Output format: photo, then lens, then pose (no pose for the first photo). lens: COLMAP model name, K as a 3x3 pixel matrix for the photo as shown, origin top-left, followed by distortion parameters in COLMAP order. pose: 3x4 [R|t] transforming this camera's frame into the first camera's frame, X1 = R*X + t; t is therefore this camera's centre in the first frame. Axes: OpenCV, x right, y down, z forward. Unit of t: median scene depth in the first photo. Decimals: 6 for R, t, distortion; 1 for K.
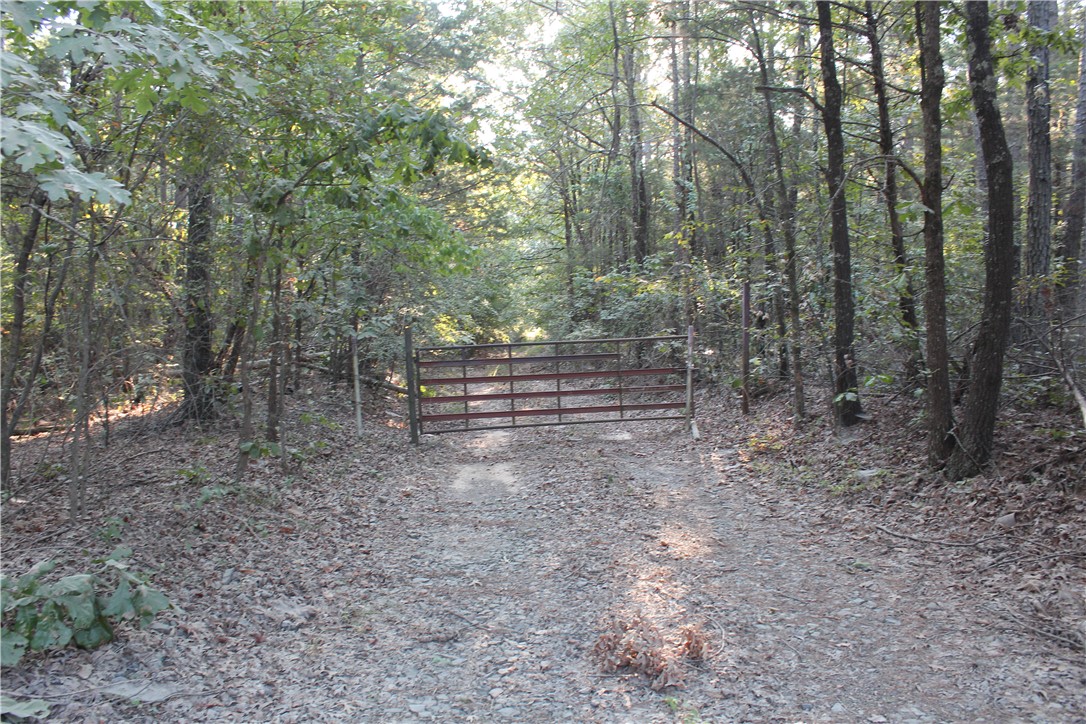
lens RADIAL K [[886.6, 0, 537.6], [0, 886.6, 361.8], [0, 0, 1]] dist [-0.177022, 0.136390]
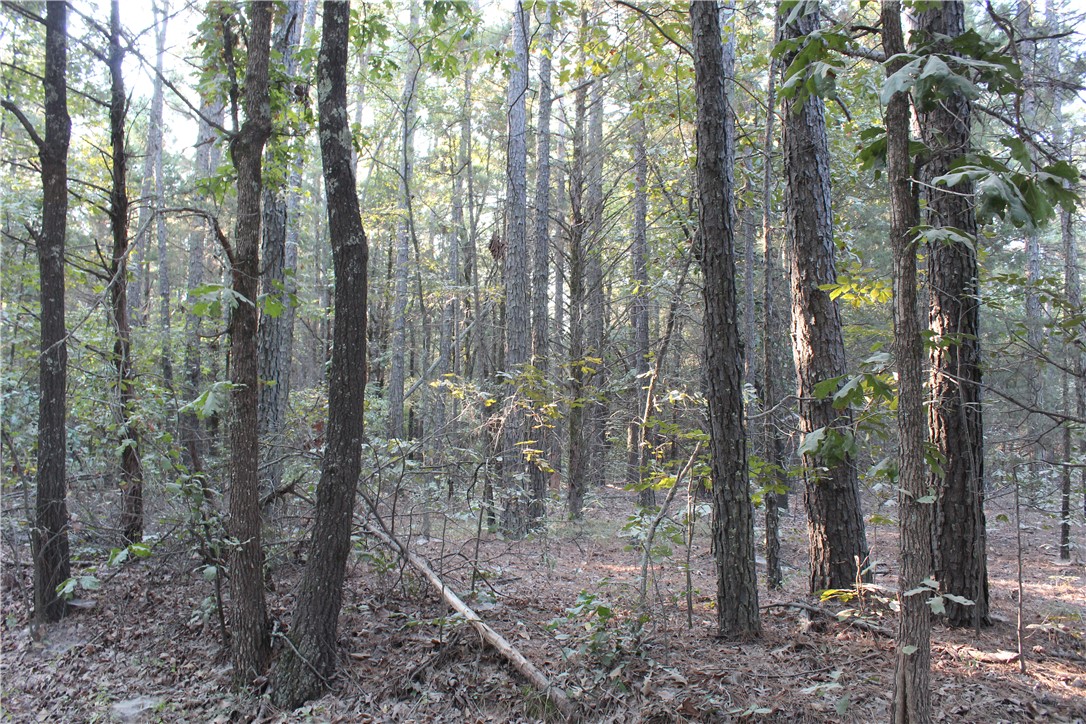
lens RADIAL K [[886.6, 0, 537.6], [0, 886.6, 361.8], [0, 0, 1]] dist [-0.177022, 0.136390]
pose [[0.556984, 0.091774, 0.825437, 0.021799], [0.033250, 0.990615, -0.132575, -0.028733], [-0.829857, 0.101288, 0.548706, 0.405730]]
